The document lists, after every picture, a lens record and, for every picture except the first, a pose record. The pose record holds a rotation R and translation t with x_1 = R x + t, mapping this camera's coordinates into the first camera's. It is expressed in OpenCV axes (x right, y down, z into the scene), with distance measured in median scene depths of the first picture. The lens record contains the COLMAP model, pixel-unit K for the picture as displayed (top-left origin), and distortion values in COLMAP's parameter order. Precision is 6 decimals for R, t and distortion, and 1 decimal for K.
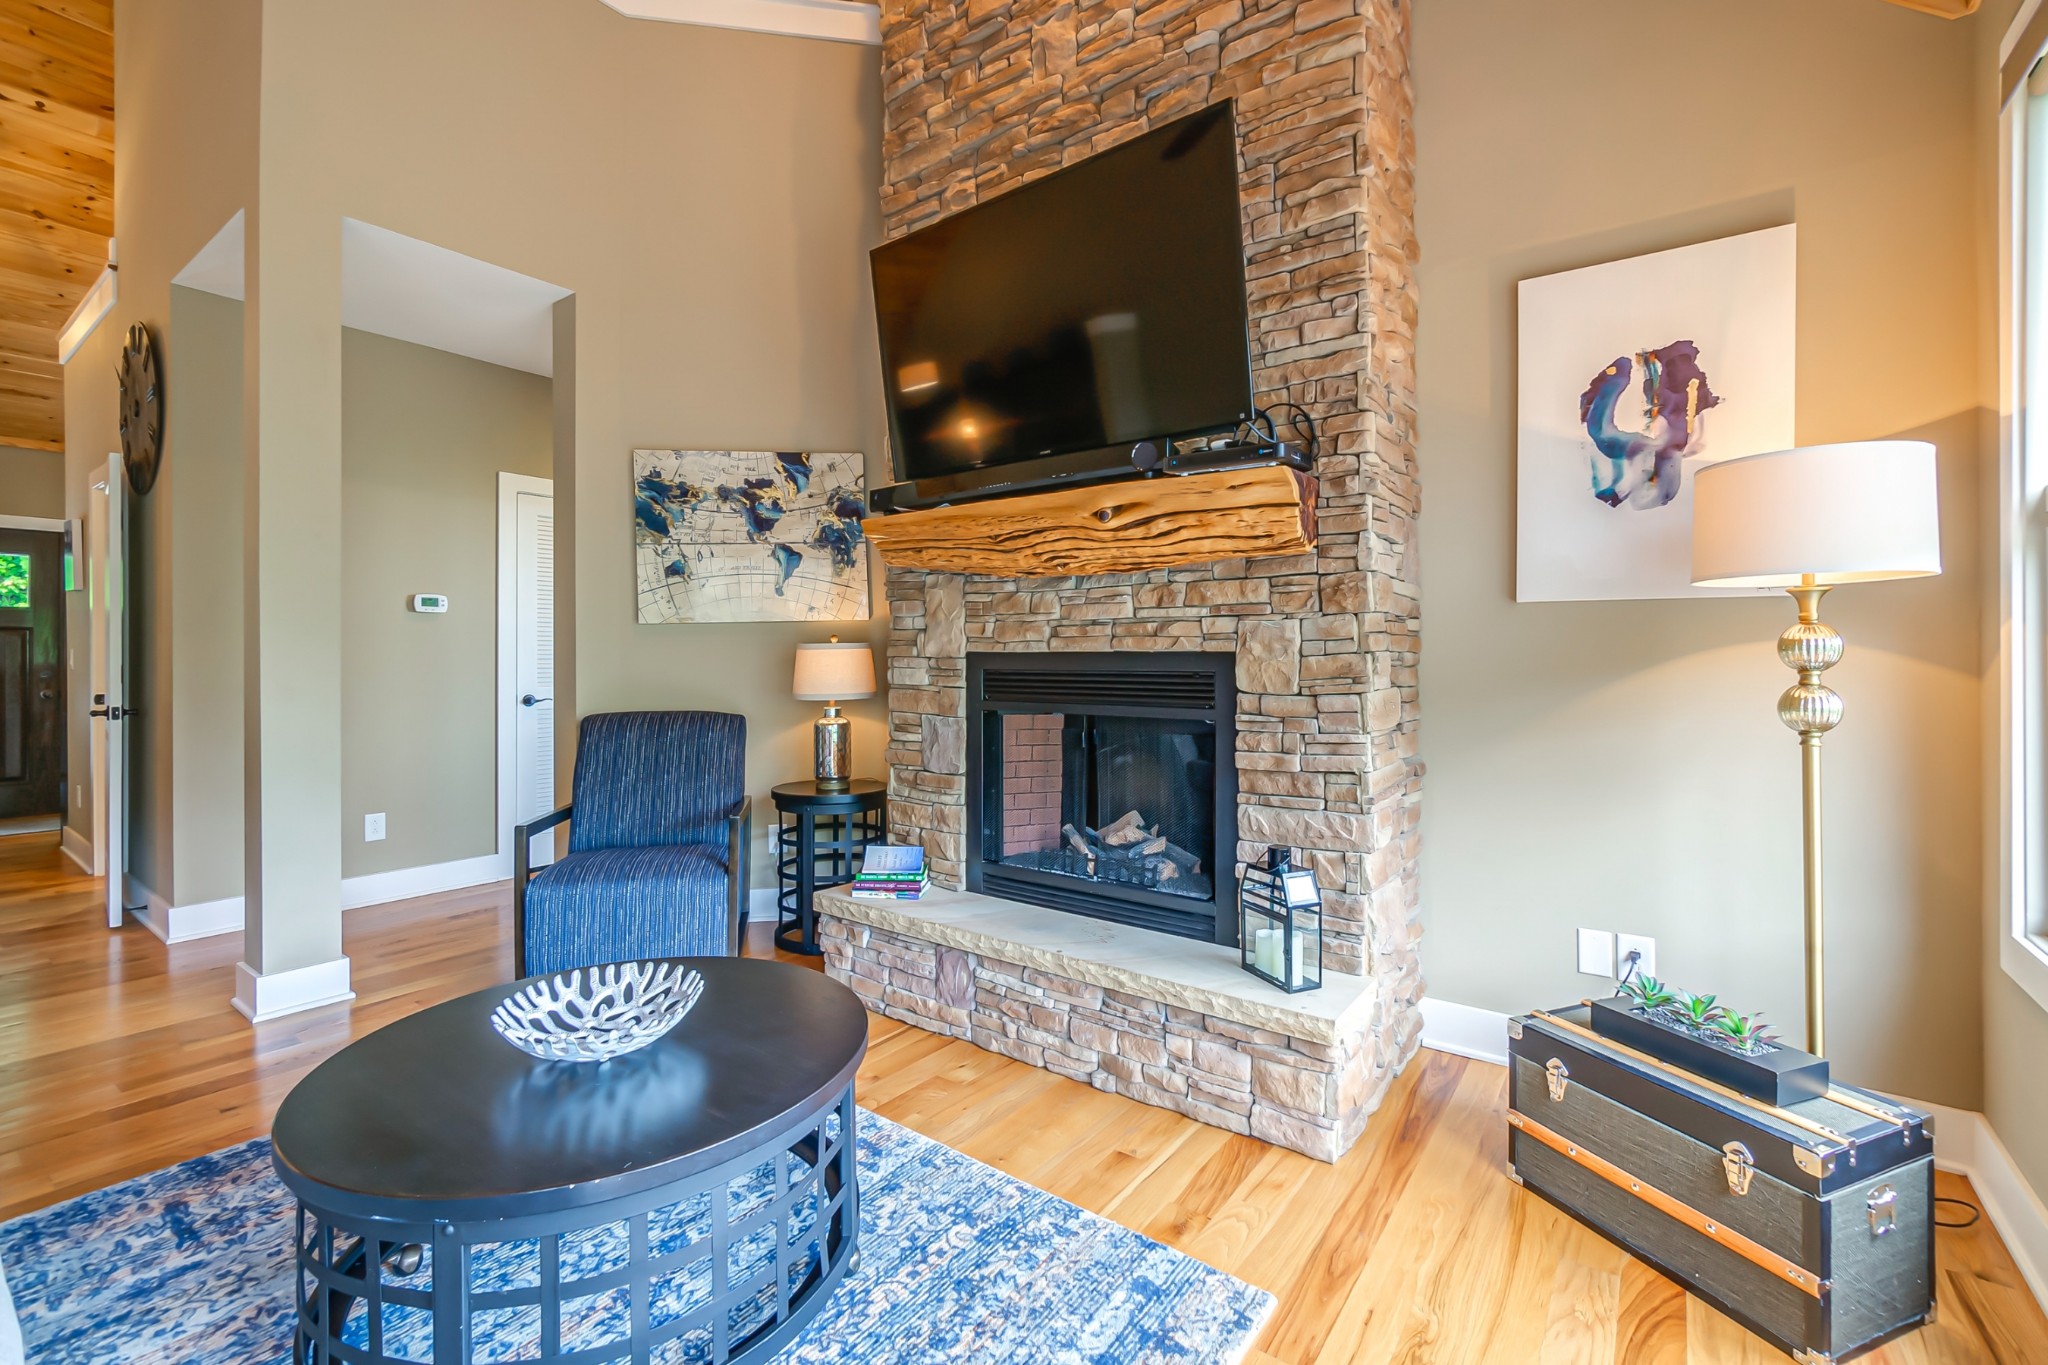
lens RADIAL K [[887.6, 0, 998.2], [0, 887.6, 654.7], [0, 0, 1]] dist [-0.001000, 0.000319]
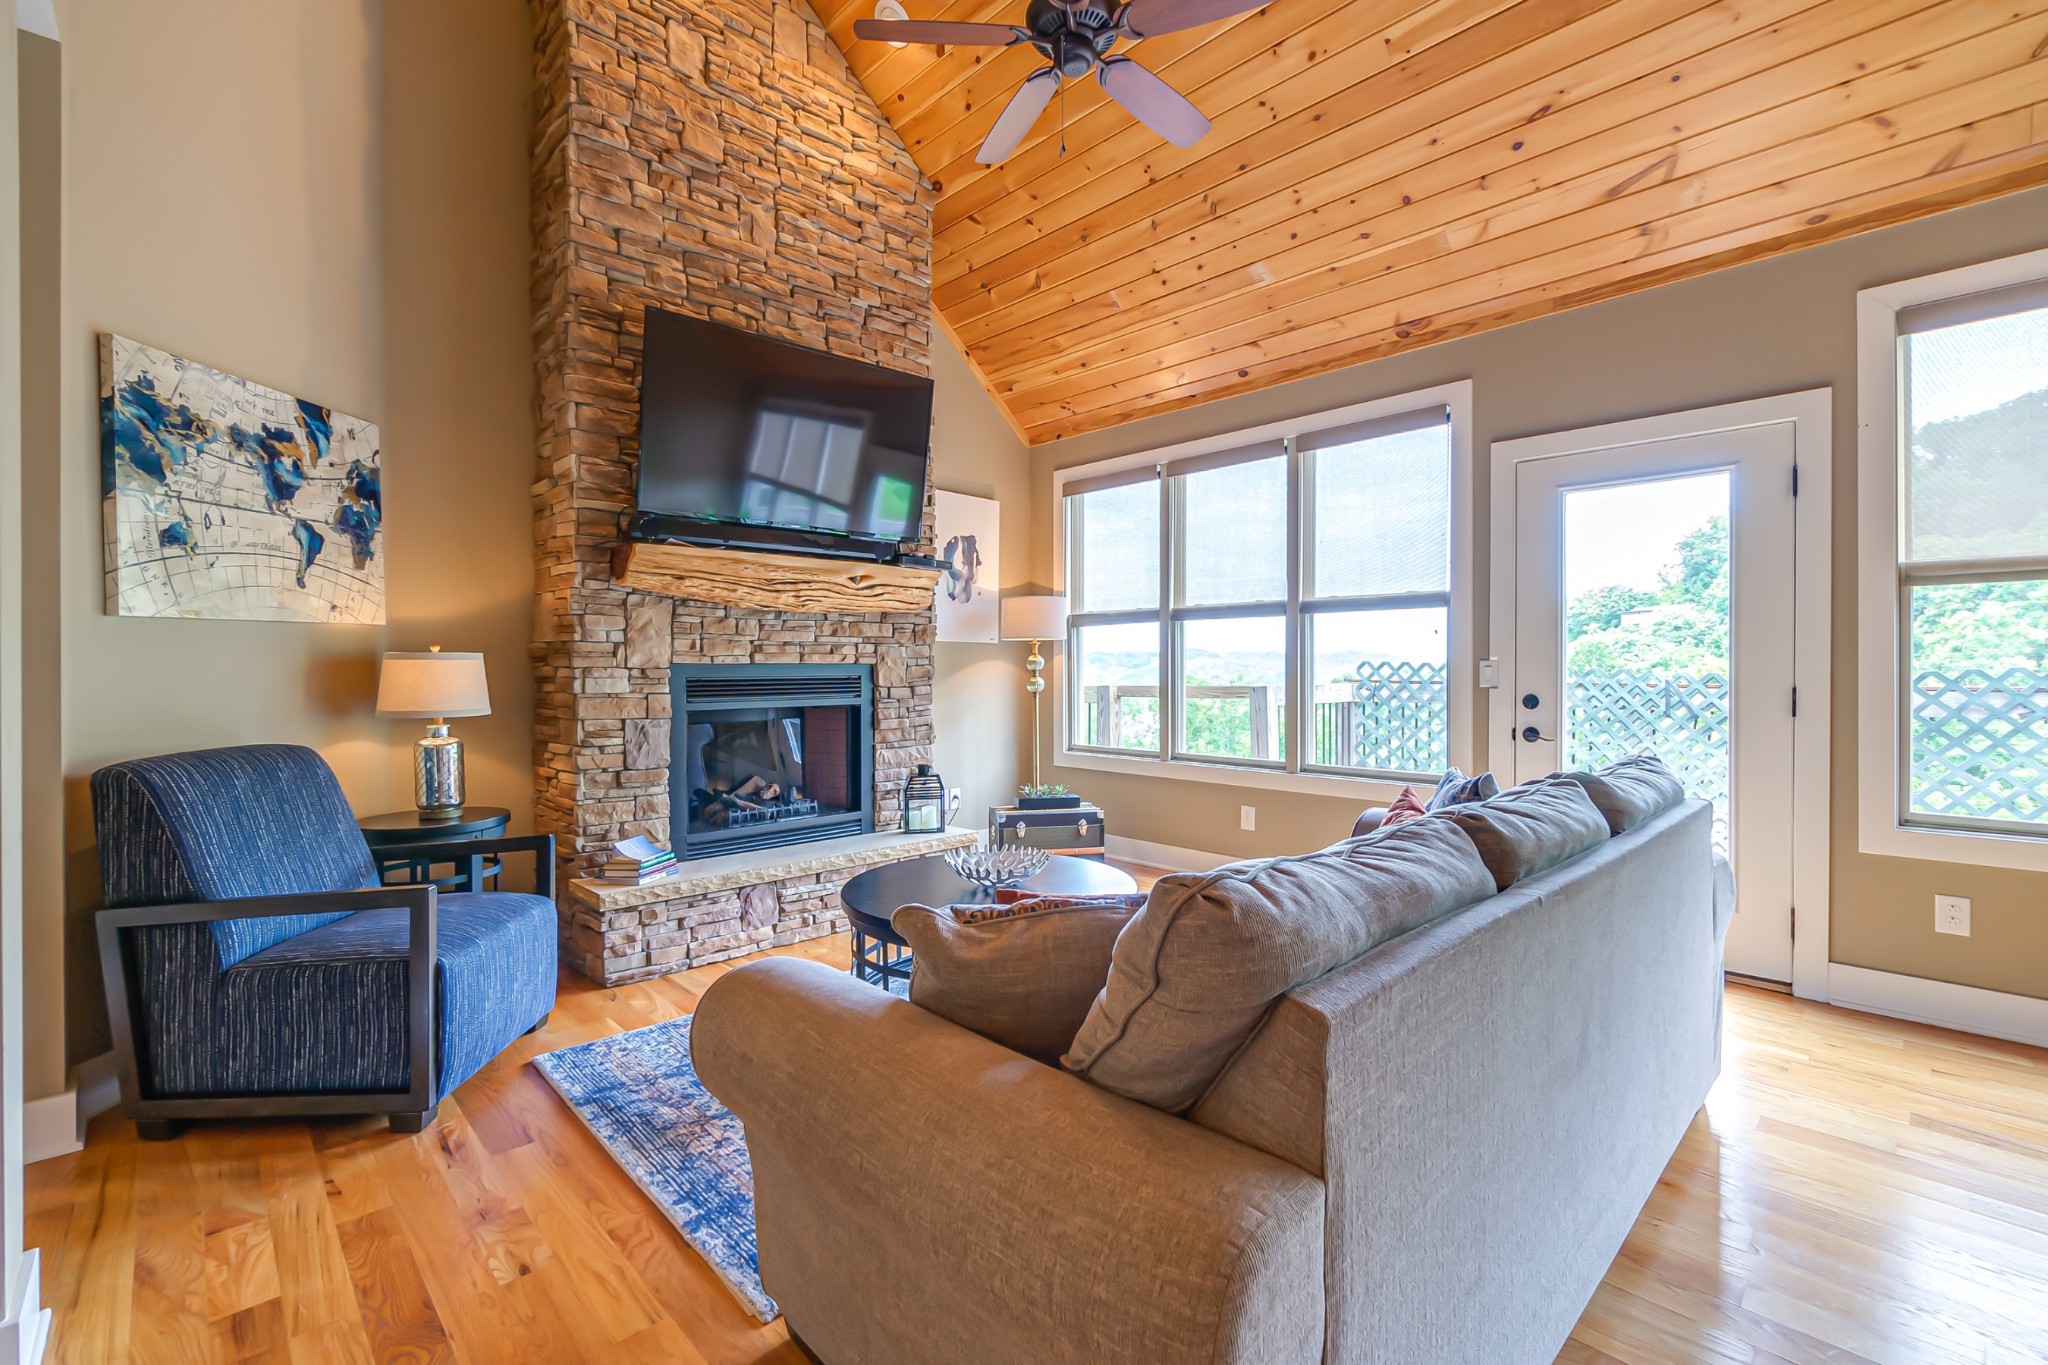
lens RADIAL K [[887.6, 0, 1027.4], [0, 887.6, 672.9], [0, 0, 1]] dist [-0.001000, 0.000319]
pose [[0.160938, -0.006203, 0.986945, -0.916936], [0.002555, 0.999980, 0.005868, 0.003289], [-0.986961, 0.001577, 0.160950, 0.270259]]
